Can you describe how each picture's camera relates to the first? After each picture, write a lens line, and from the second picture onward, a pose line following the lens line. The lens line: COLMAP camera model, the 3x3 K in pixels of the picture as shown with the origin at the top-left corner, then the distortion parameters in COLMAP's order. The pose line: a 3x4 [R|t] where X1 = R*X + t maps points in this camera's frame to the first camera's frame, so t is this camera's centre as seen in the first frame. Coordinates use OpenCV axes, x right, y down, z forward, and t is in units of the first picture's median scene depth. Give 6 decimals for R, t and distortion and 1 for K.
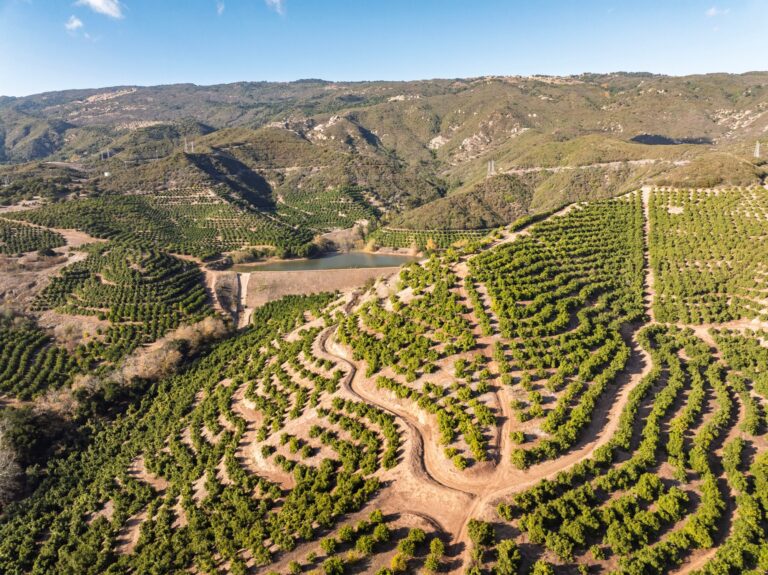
lens RADIAL K [[541.3, 0, 386.5], [0, 541.3, 287.3], [0, 0, 1]] dist [-0.038019, -0.000804]
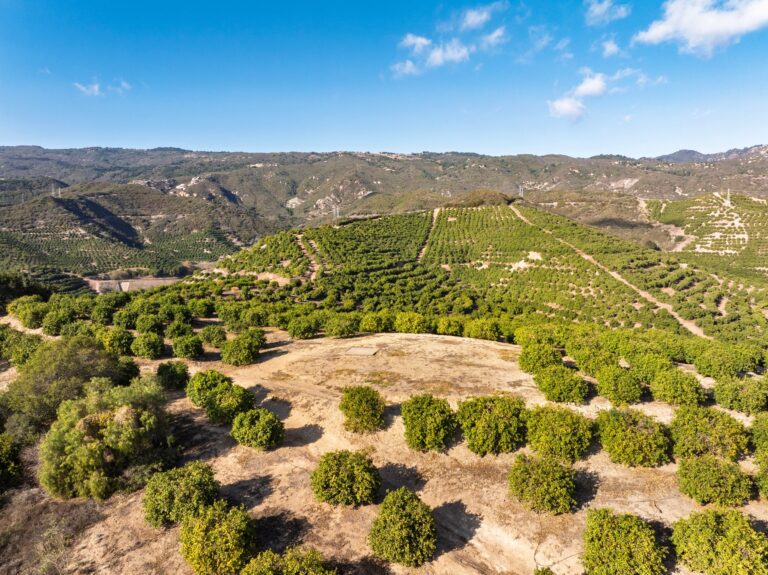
lens RADIAL K [[541.3, 0, 386.5], [0, 541.3, 287.3], [0, 0, 1]] dist [-0.038019, -0.000804]
pose [[0.968121, -0.012423, 0.250177, -0.001548], [0.046082, 0.990555, -0.129141, 0.068478], [-0.246209, 0.136553, 0.959549, -0.107475]]
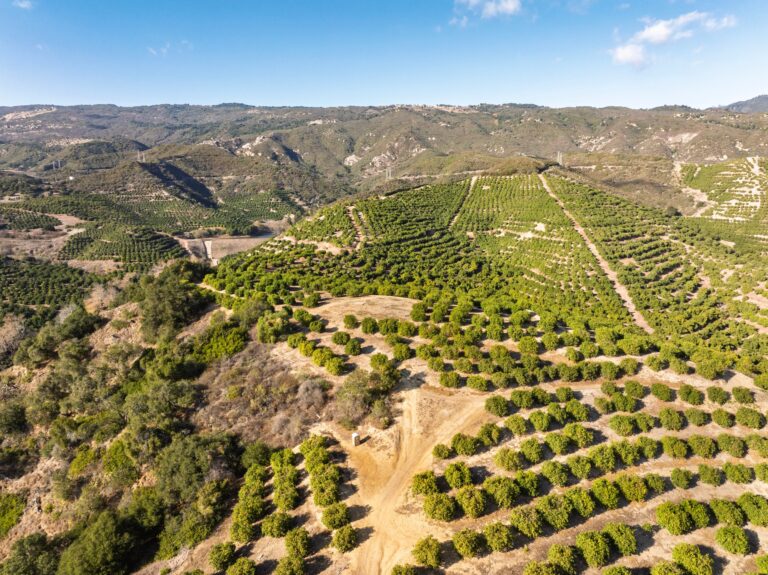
lens RADIAL K [[541.3, 0, 386.5], [0, 541.3, 287.3], [0, 0, 1]] dist [-0.038019, -0.000804]
pose [[0.989573, -0.019385, 0.142719, -0.002610], [0.025684, 0.998770, -0.042422, 0.069607], [-0.141721, 0.045646, 0.988854, -0.182426]]
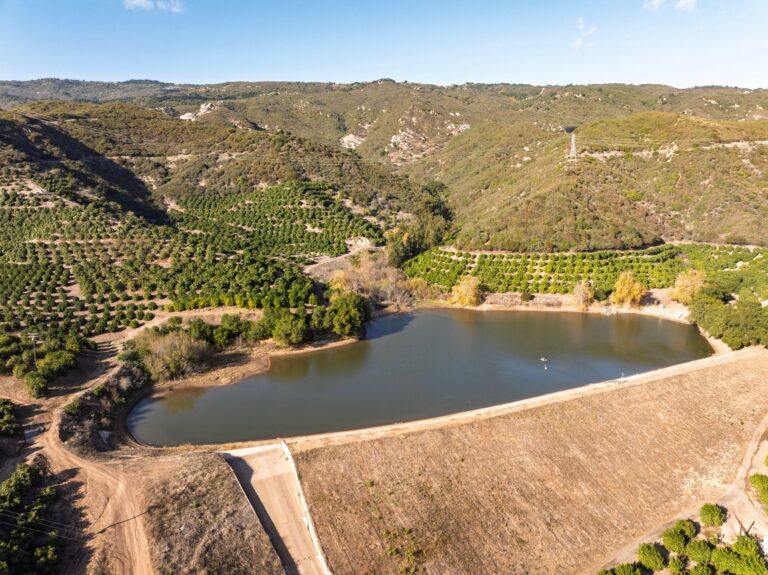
lens RADIAL K [[541.3, 0, 386.5], [0, 541.3, 287.3], [0, 0, 1]] dist [-0.038019, -0.000804]
pose [[0.954494, -0.047776, 0.294377, -0.116224], [0.060941, 0.997503, -0.035704, -0.036641], [-0.291936, 0.052019, 0.955022, 0.320230]]
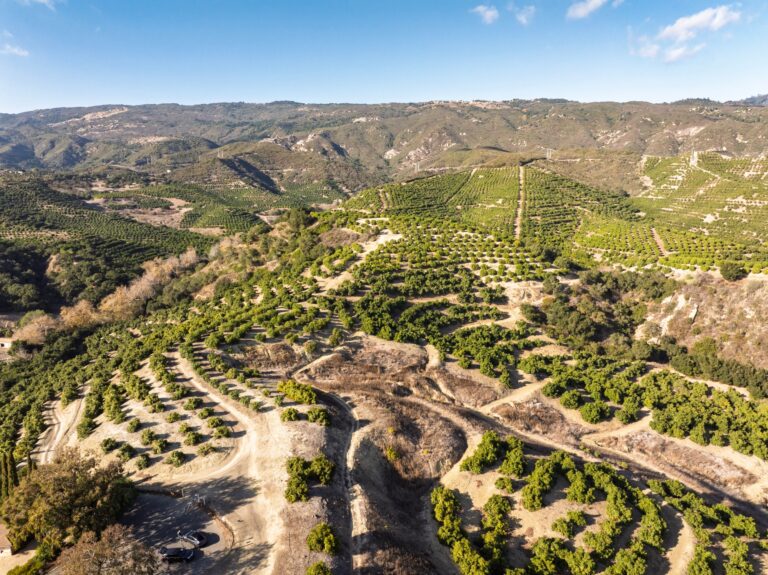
lens RADIAL K [[541.3, 0, 386.5], [0, 541.3, 287.3], [0, 0, 1]] dist [-0.038019, -0.000804]
pose [[0.997969, -0.011827, 0.062595, -0.003371], [0.013631, 0.999502, -0.028474, 0.119230], [-0.062227, 0.029269, 0.997633, -0.386974]]
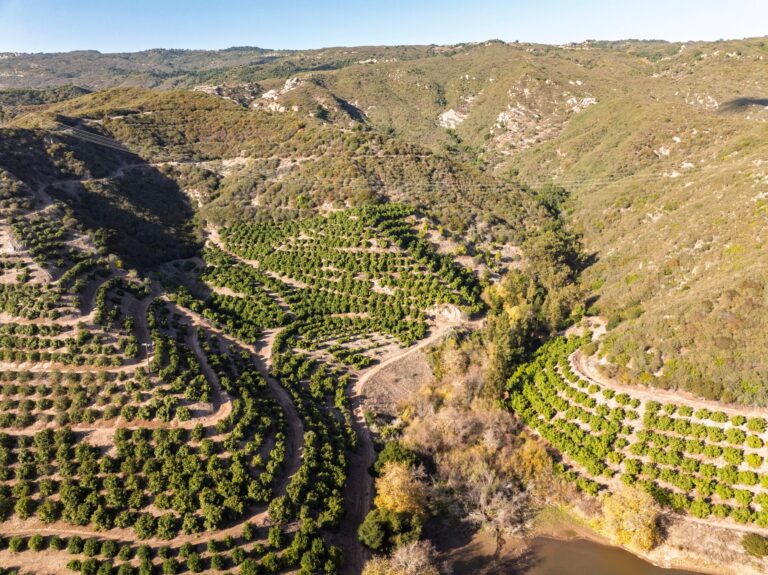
lens RADIAL K [[541.3, 0, 386.5], [0, 541.3, 287.3], [0, 0, 1]] dist [-0.038019, -0.000804]
pose [[0.993064, -0.026794, 0.114483, -0.082901], [0.023916, 0.999364, 0.026442, -0.097683], [-0.115119, -0.023521, 0.993073, 0.419255]]
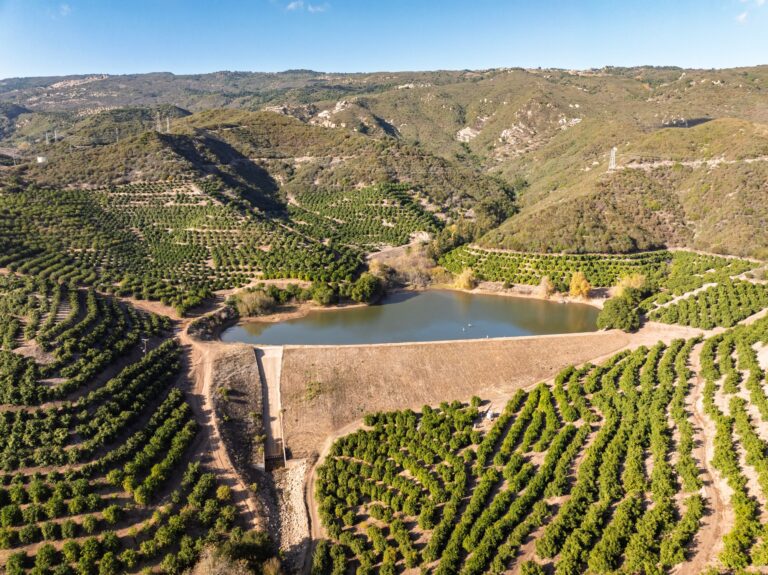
lens RADIAL K [[541.3, 0, 386.5], [0, 541.3, 287.3], [0, 0, 1]] dist [-0.038019, -0.000804]
pose [[0.999203, 0.008135, 0.039075, -0.074194], [-0.007992, 0.999961, -0.003802, -0.034453], [-0.039104, 0.003487, 0.999229, 0.212032]]
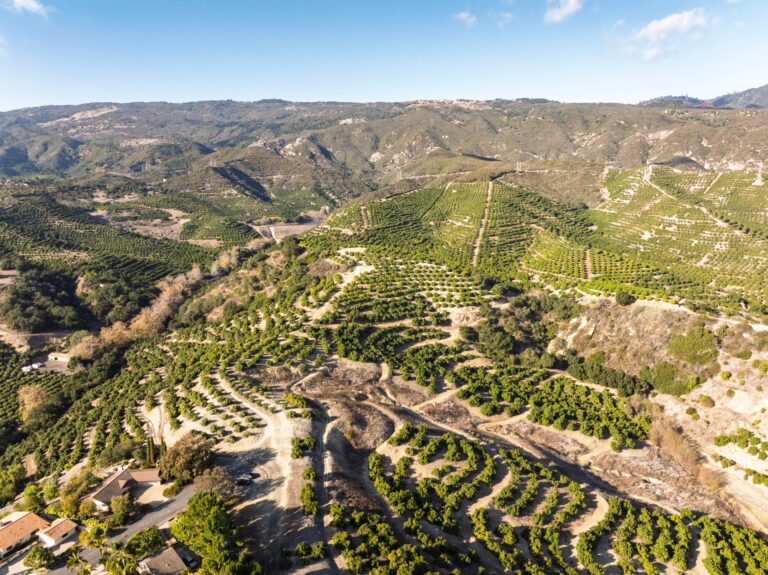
lens RADIAL K [[541.3, 0, 386.5], [0, 541.3, 287.3], [0, 0, 1]] dist [-0.038019, -0.000804]
pose [[0.996436, -0.021688, 0.081513, 0.002089], [0.022759, 0.999666, -0.012237, 0.101767], [-0.081221, 0.014049, 0.996597, -0.461447]]
